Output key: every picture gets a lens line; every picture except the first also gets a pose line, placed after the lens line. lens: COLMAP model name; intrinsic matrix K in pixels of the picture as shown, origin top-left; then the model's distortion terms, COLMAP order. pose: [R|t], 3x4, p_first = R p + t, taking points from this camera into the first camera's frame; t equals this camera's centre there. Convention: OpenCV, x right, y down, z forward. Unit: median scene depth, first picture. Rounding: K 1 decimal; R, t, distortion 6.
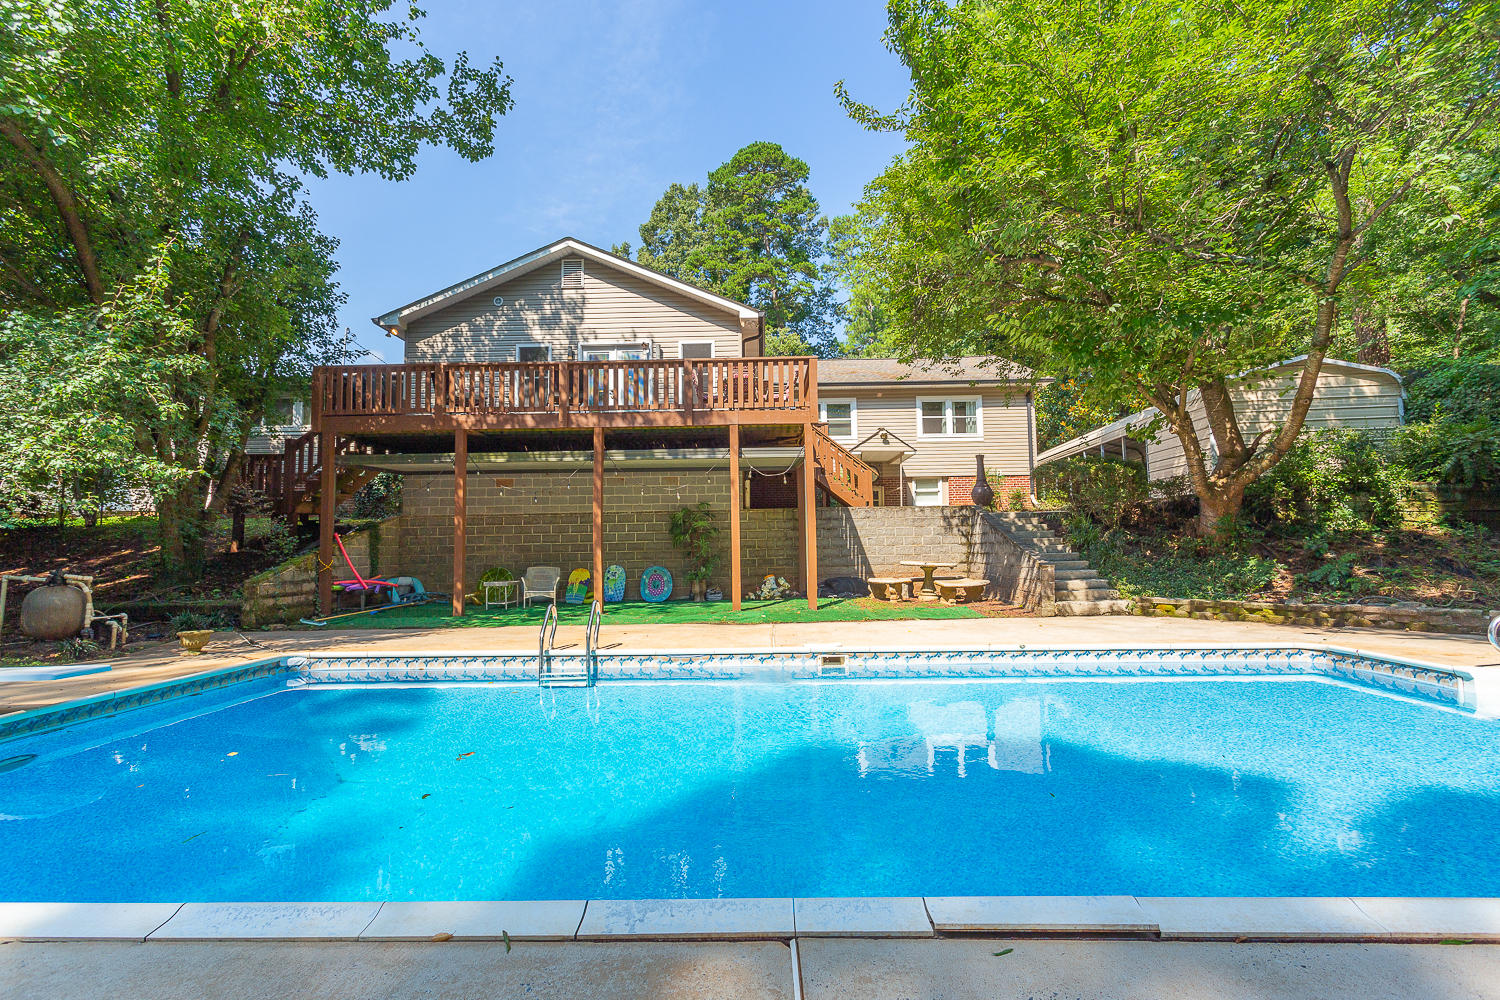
lens RADIAL K [[709.1, 0, 747.0], [0, 709.1, 498.4], [0, 0, 1]] dist [0.005667, 0.000044]
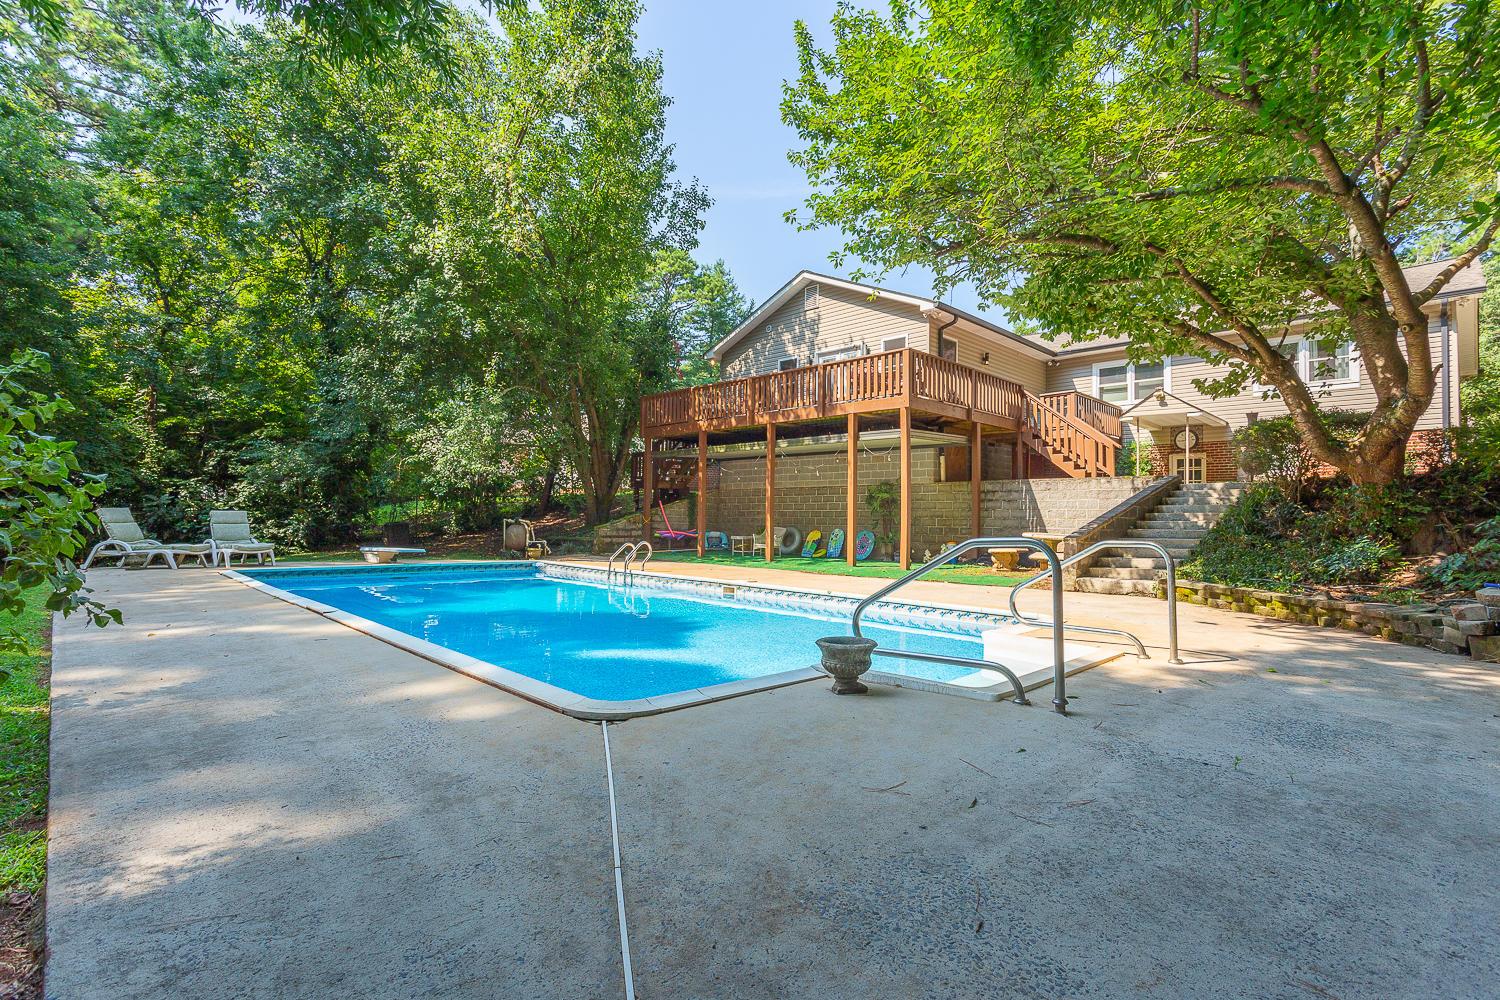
lens RADIAL K [[709.1, 0, 749.1], [0, 709.1, 499.9], [0, 0, 1]] dist [0.005667, 0.000044]
pose [[0.722569, 0.006974, -0.691263, 0.687110], [0.021890, 0.999217, 0.032963, -0.000349], [0.690952, -0.038950, 0.721851, -0.003120]]
